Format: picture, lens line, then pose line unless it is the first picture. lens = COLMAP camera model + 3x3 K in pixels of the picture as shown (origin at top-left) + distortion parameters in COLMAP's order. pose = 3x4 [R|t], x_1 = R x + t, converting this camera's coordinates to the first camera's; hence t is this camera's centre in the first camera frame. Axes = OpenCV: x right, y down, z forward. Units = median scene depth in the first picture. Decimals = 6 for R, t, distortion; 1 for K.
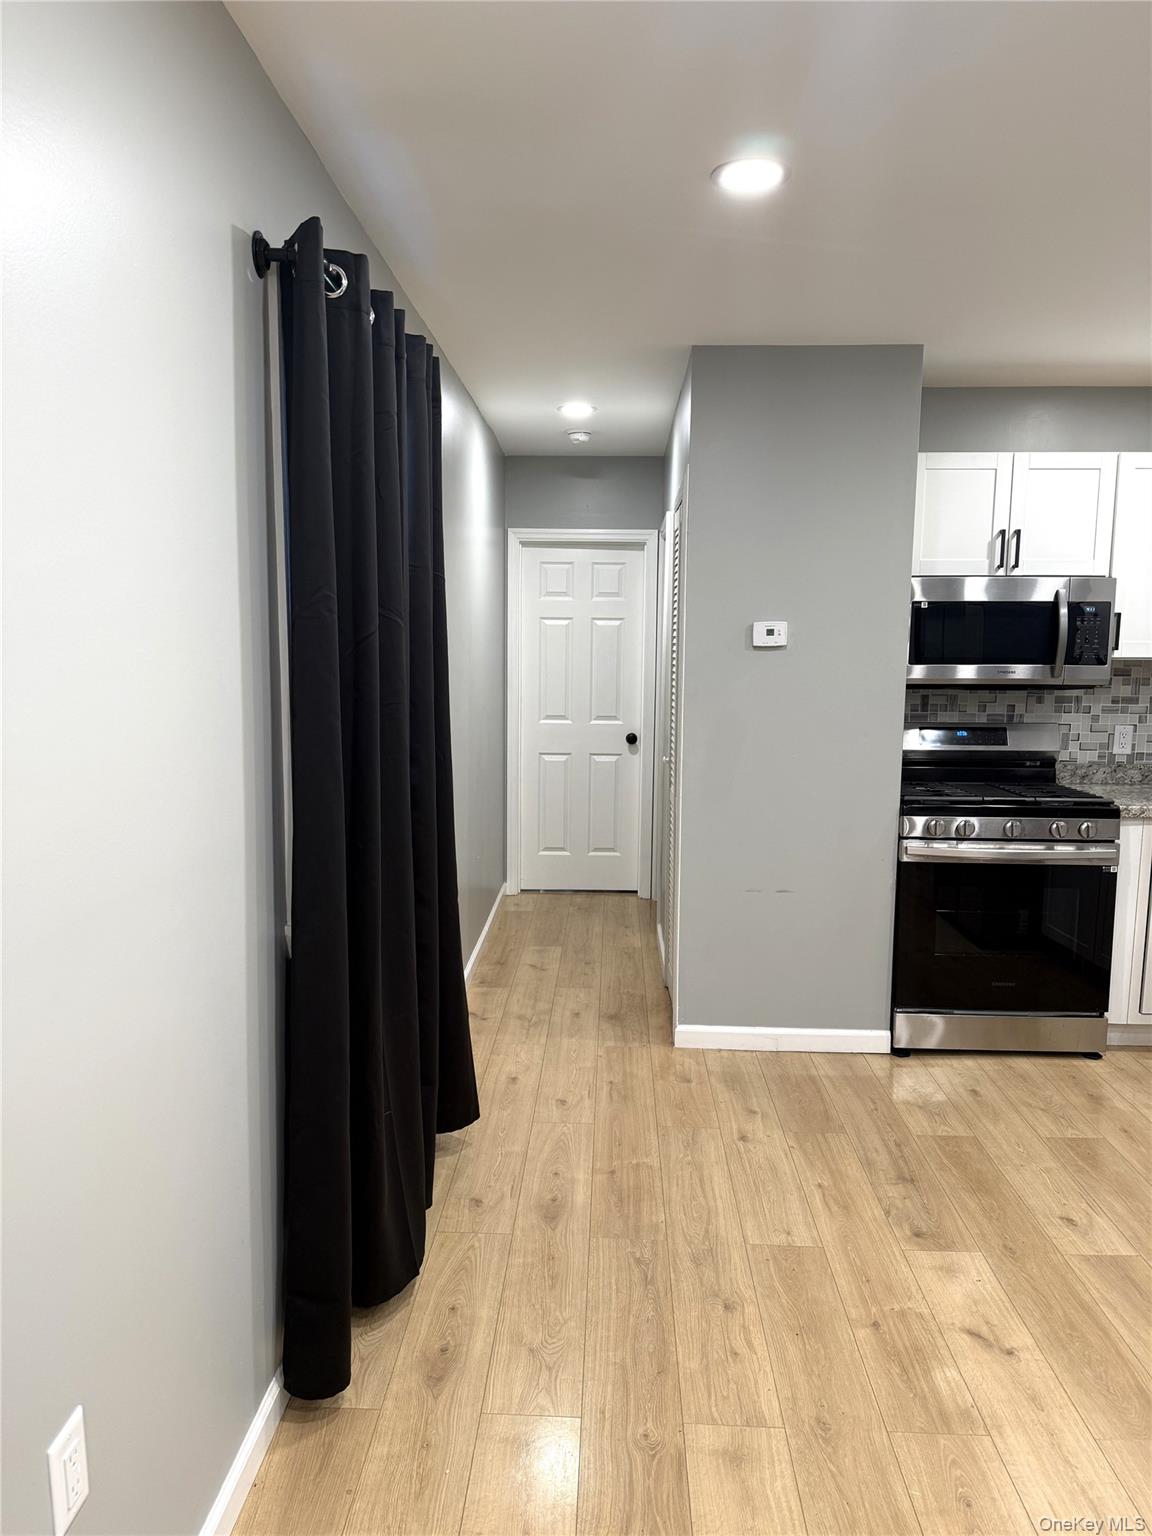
lens RADIAL K [[1073.0, 0, 554.0], [0, 1073.0, 789.6], [0, 0, 1]] dist [0.094955, -0.181548]
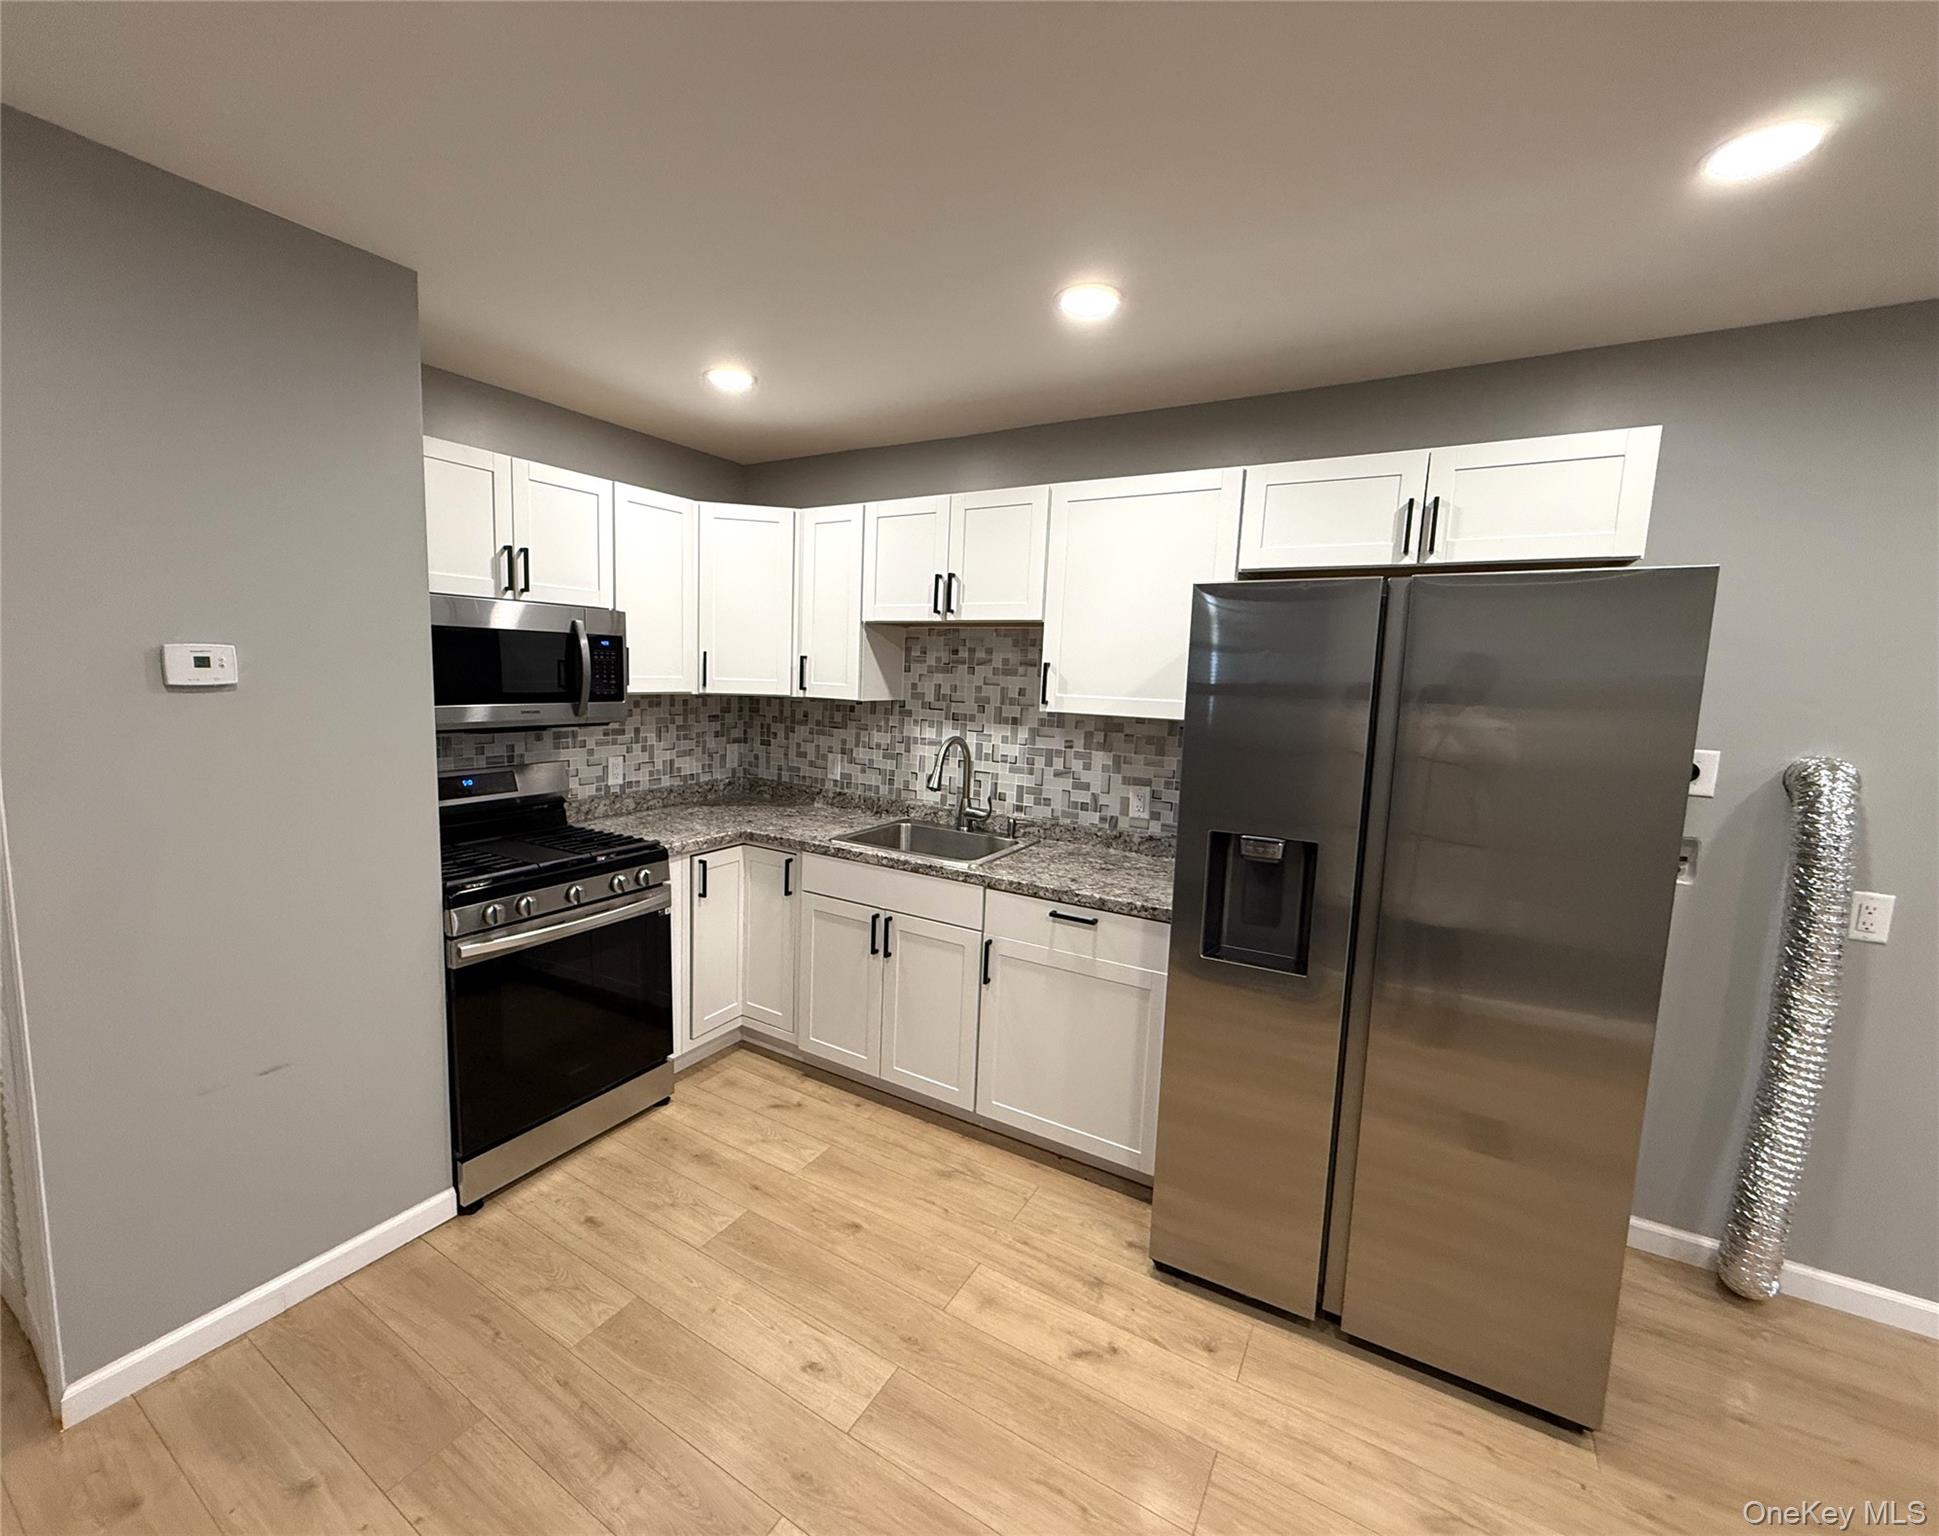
lens RADIAL K [[815.4, 0, 909.4], [0, 815.4, 764.8], [0, 0, 1]] dist [0.000000, 0.000120]
pose [[0.496202, -0.092368, 0.863280, 0.001113], [0.094083, 0.994190, 0.052298, -0.073876], [-0.863094, 0.055270, 0.502009, 0.425924]]
